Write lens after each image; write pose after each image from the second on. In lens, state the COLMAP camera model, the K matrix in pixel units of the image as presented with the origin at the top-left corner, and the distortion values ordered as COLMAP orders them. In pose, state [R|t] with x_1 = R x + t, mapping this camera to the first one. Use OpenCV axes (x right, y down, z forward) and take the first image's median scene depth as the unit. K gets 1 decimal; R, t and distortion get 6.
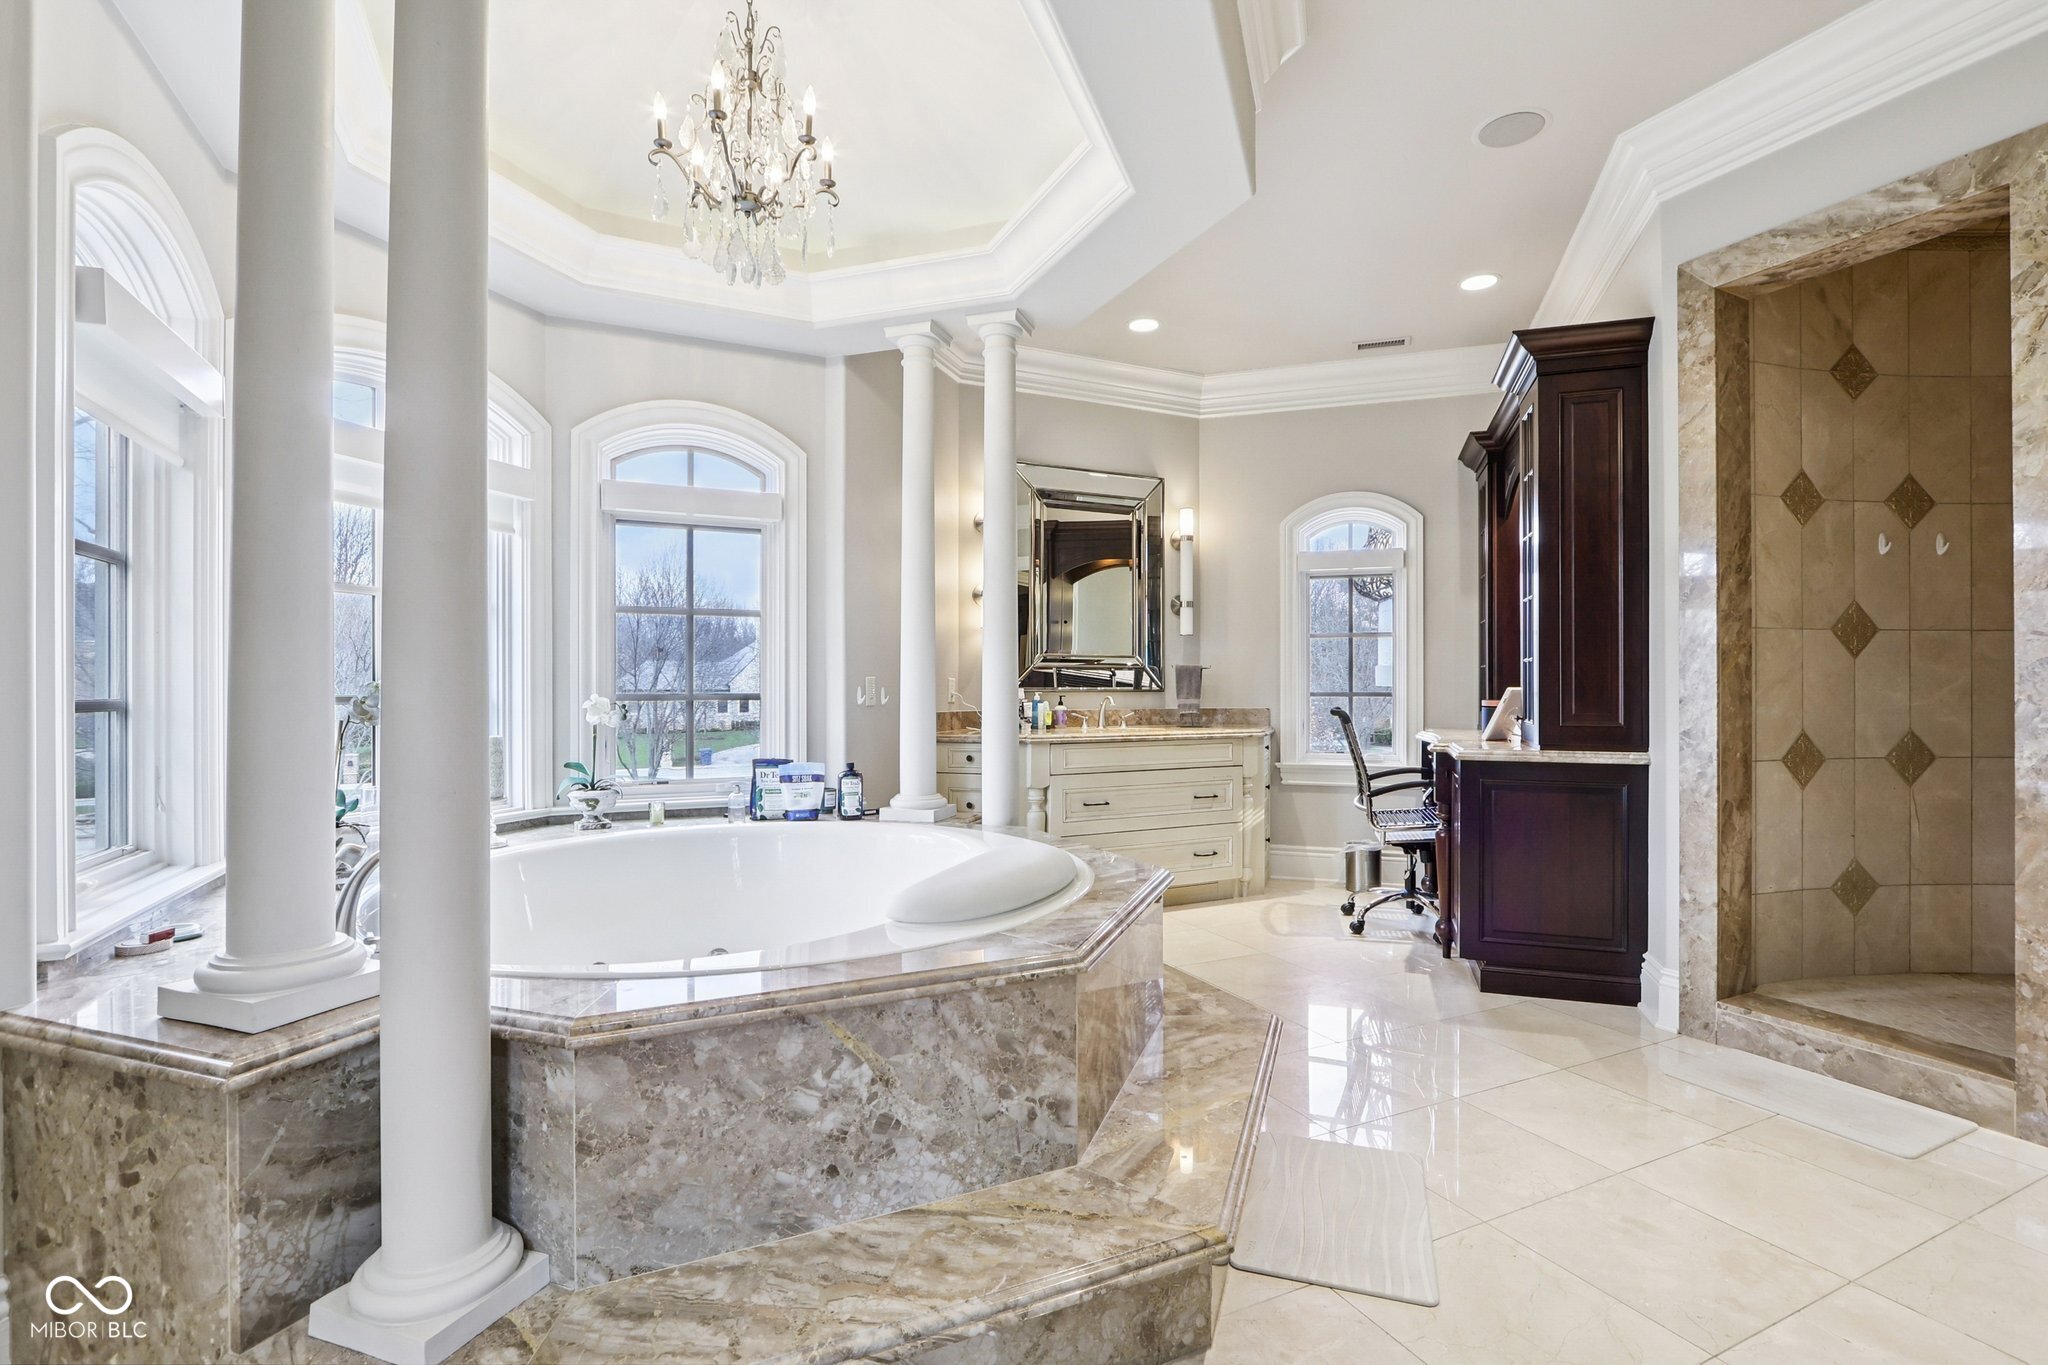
lens RADIAL K [[944.2, 0, 1029.9], [0, 944.2, 686.2], [0, 0, 1]] dist [-0.000517, 0.000160]
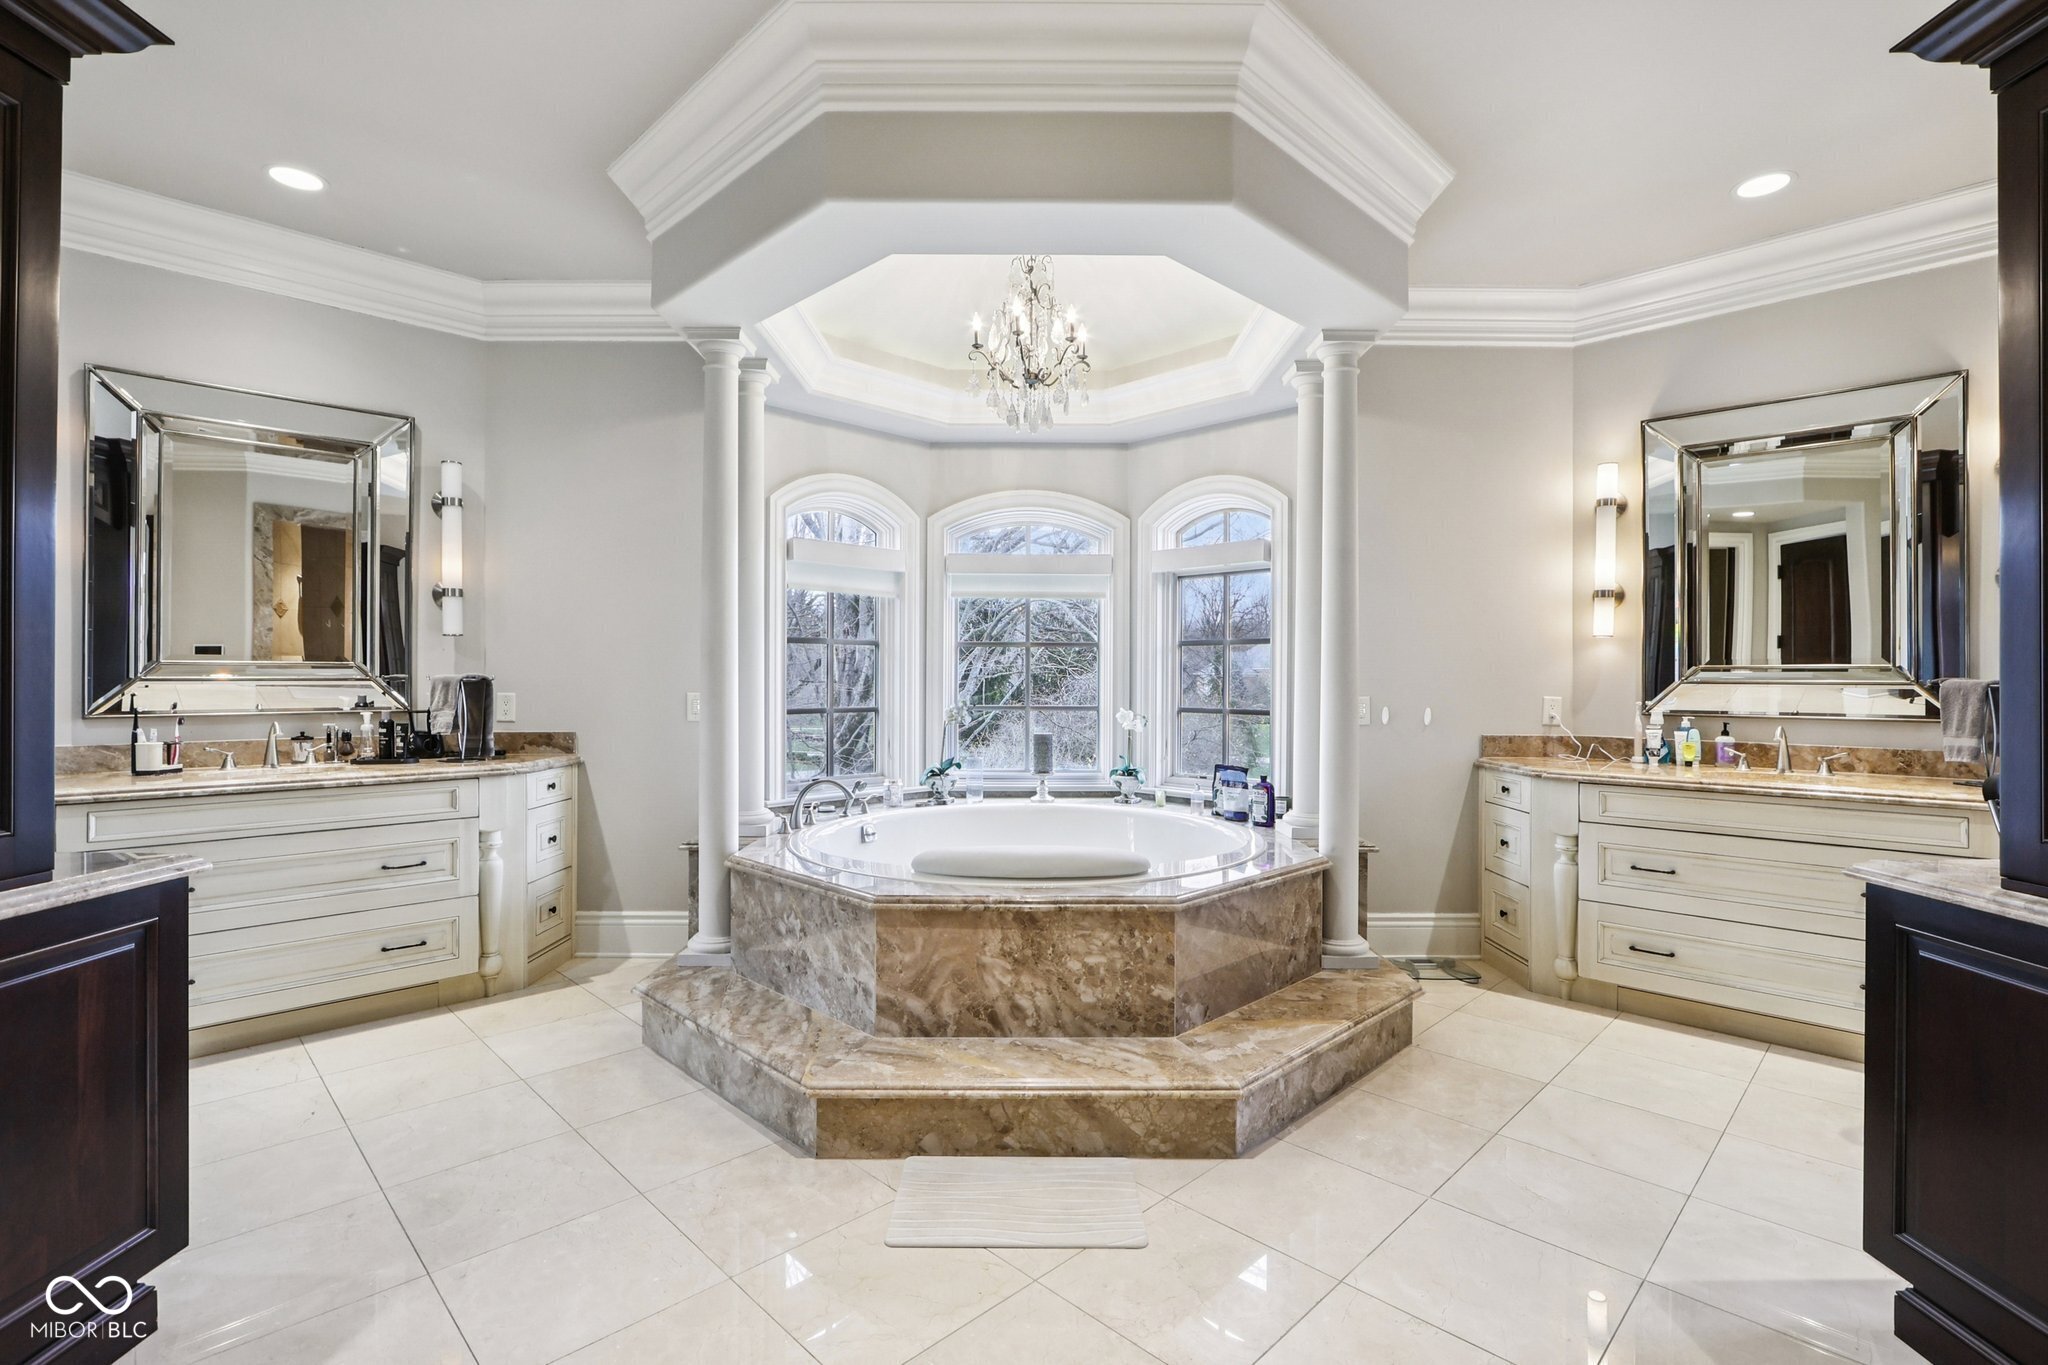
lens RADIAL K [[944.2, 0, 1029.7], [0, 944.2, 681.1], [0, 0, 1]] dist [-0.000517, 0.000160]
pose [[0.318381, 0.002700, -0.947959, 1.009518], [0.000796, 0.999995, 0.003116, -0.044068], [0.947962, -0.001746, 0.318378, 0.487644]]
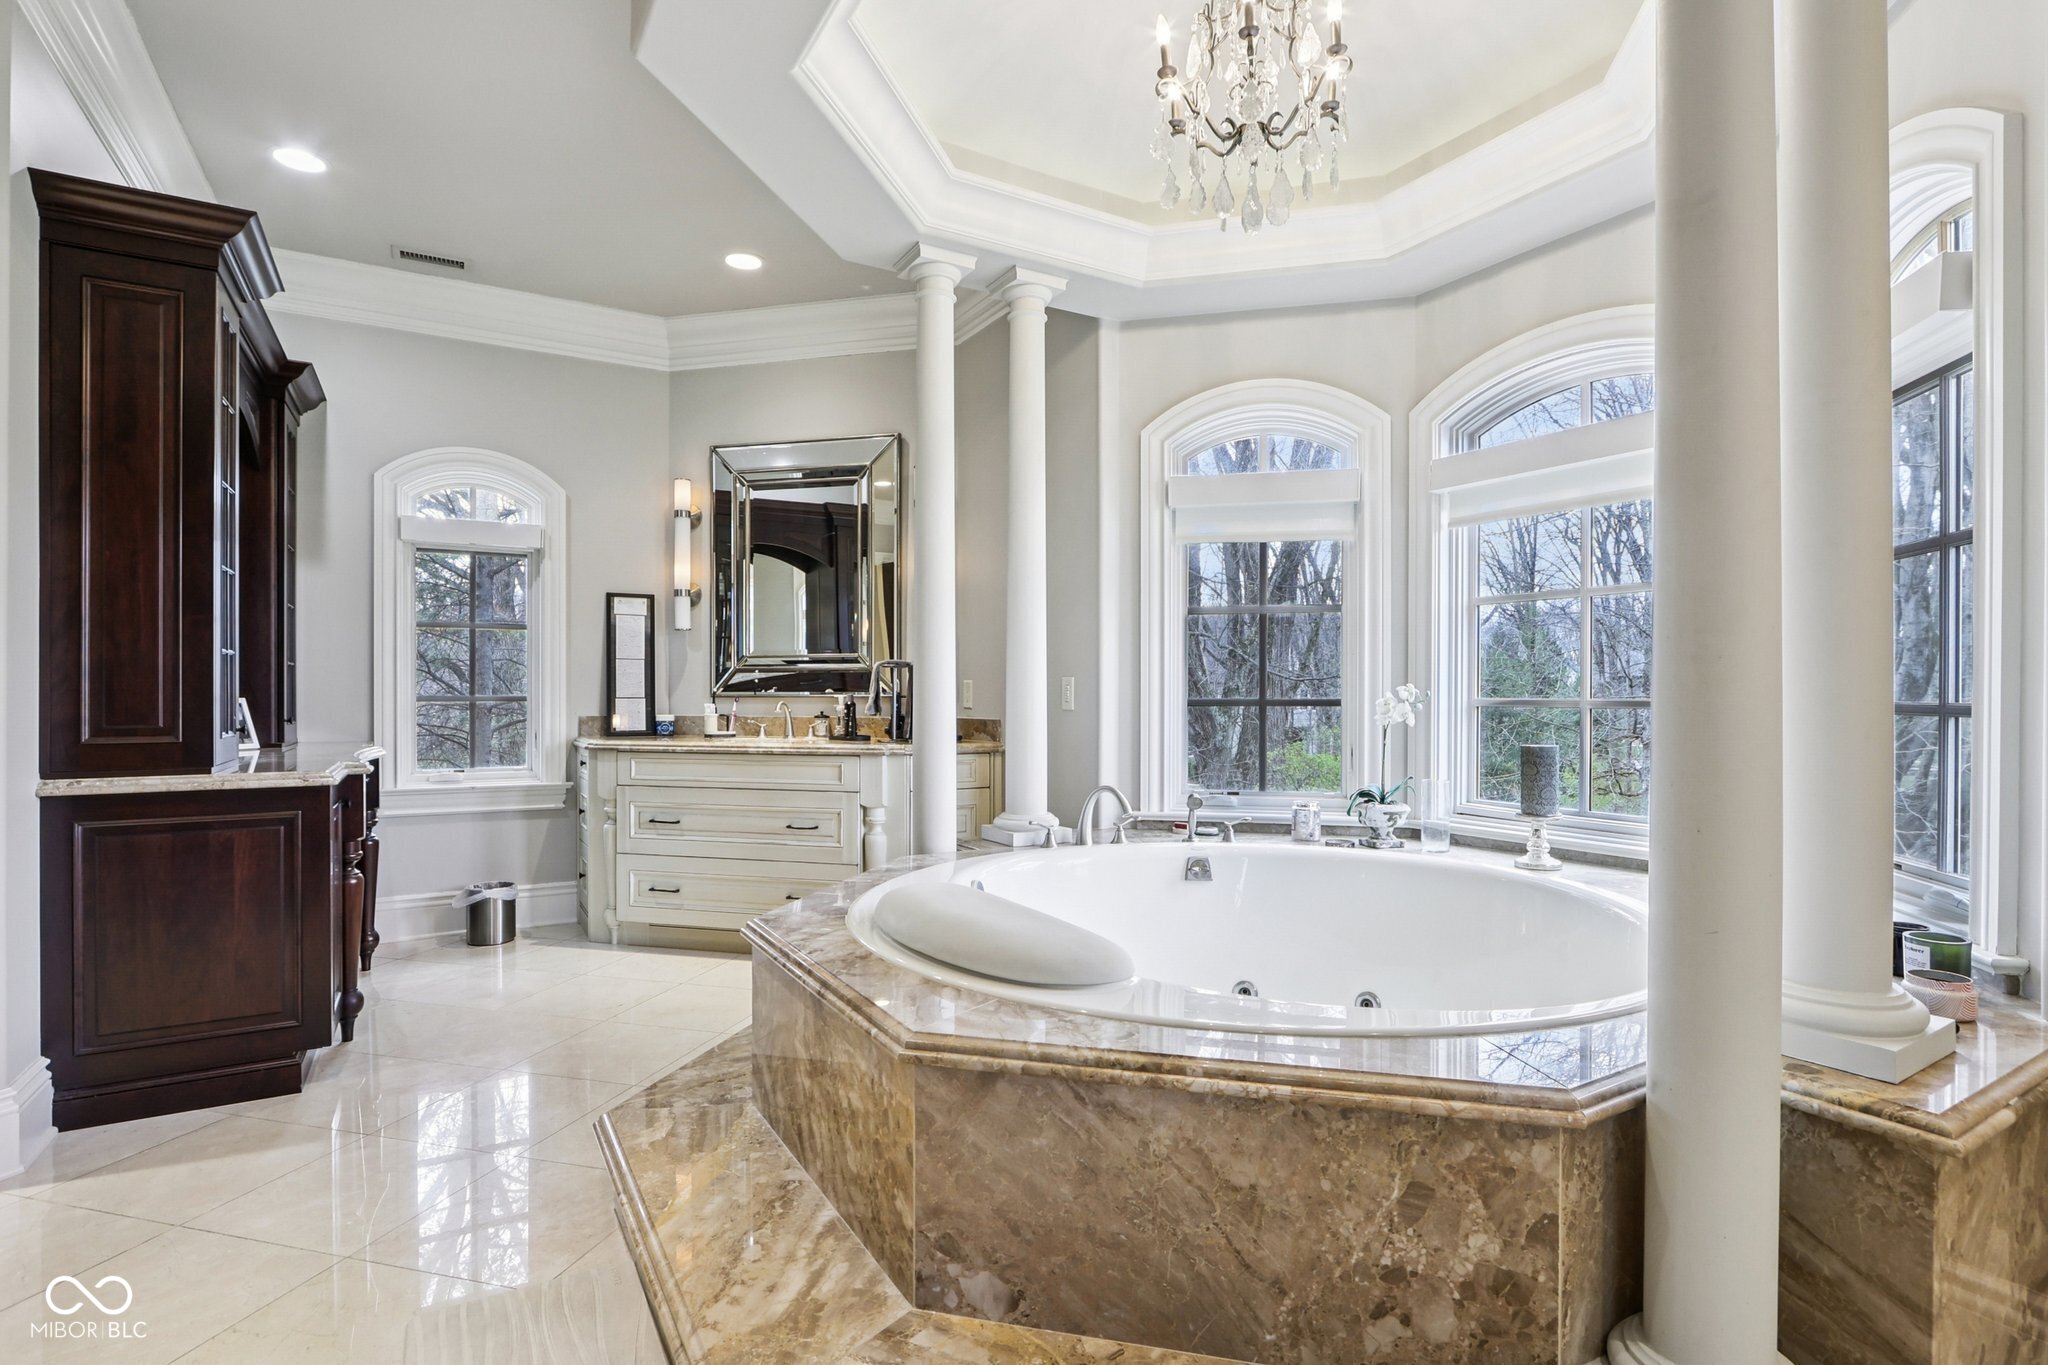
lens RADIAL K [[1004.5, 0, 1031.7], [0, 1004.5, 688.1], [0, 0, 1]] dist [-0.004948, -0.000068]
pose [[-0.632166, 0.000356, -0.774833, 0.510396], [0.003897, 0.999989, -0.002719, -0.000731], [0.774823, -0.004739, -0.632160, 1.331935]]
